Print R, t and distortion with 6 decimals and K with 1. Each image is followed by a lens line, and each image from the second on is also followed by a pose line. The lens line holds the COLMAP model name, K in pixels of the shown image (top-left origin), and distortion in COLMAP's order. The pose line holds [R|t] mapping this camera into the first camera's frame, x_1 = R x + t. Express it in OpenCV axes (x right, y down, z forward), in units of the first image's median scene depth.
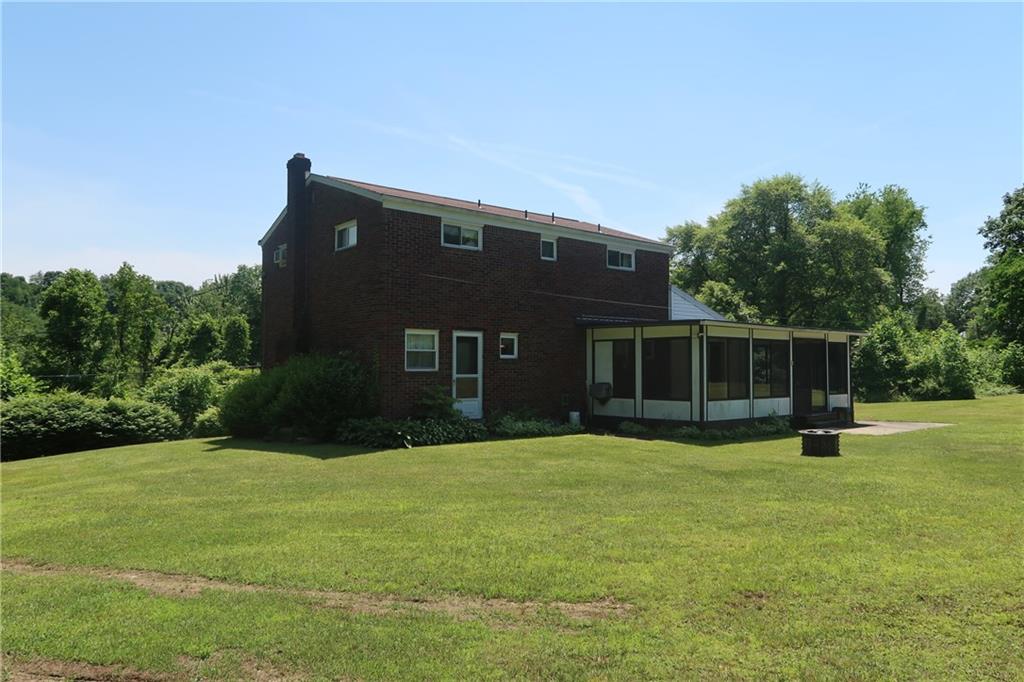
lens RADIAL K [[688.5, 0, 511.1], [0, 688.5, 343.2], [0, 0, 1]] dist [-0.029190, -0.000695]
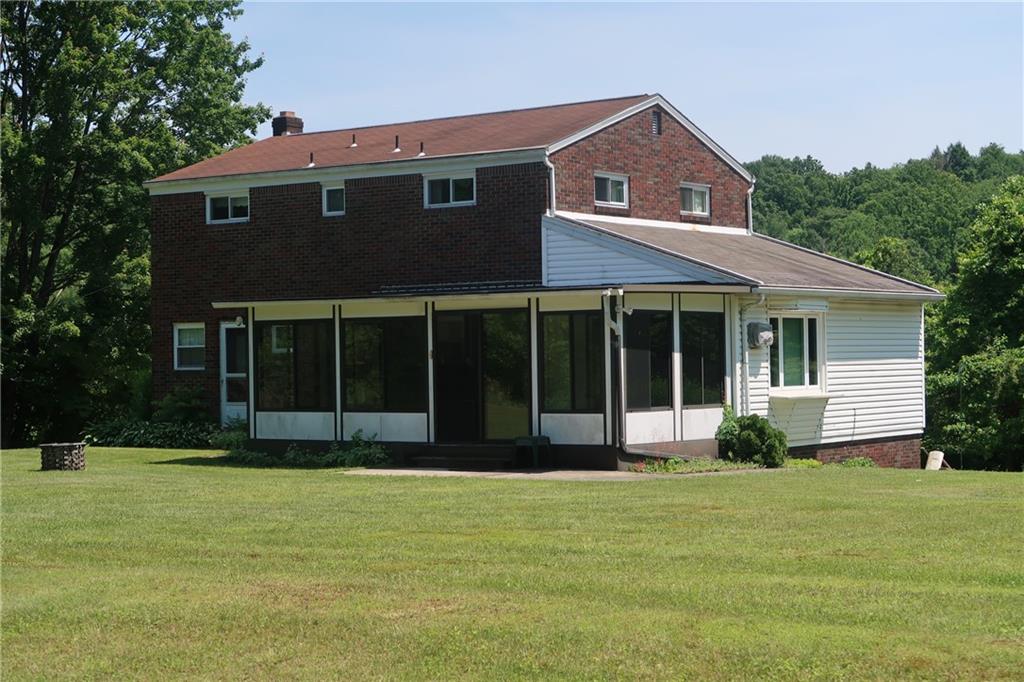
lens RADIAL K [[1824.4, 0, 513.5], [0, 1824.4, 342.8], [0, 0, 1]] dist [0.018440, 0.000000]
pose [[0.290254, -0.014559, -0.956839, 2.042599], [0.046523, 0.998917, -0.001087, 0.025026], [0.955818, -0.044199, 0.290617, 0.650581]]
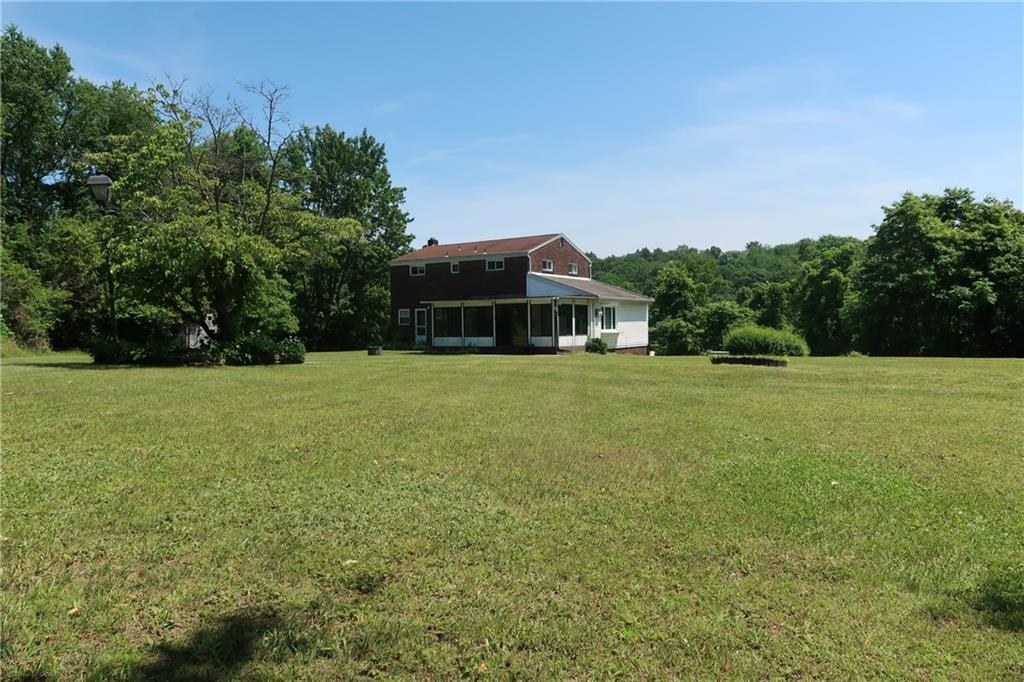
lens RADIAL K [[688.5, 0, 508.6], [0, 688.5, 339.1], [0, 0, 1]] dist [-0.029190, -0.000695]
pose [[0.332595, 0.010105, -0.943016, 2.279231], [0.044497, 0.998661, 0.026395, 0.039829], [0.942019, -0.050740, 0.331700, 0.451026]]
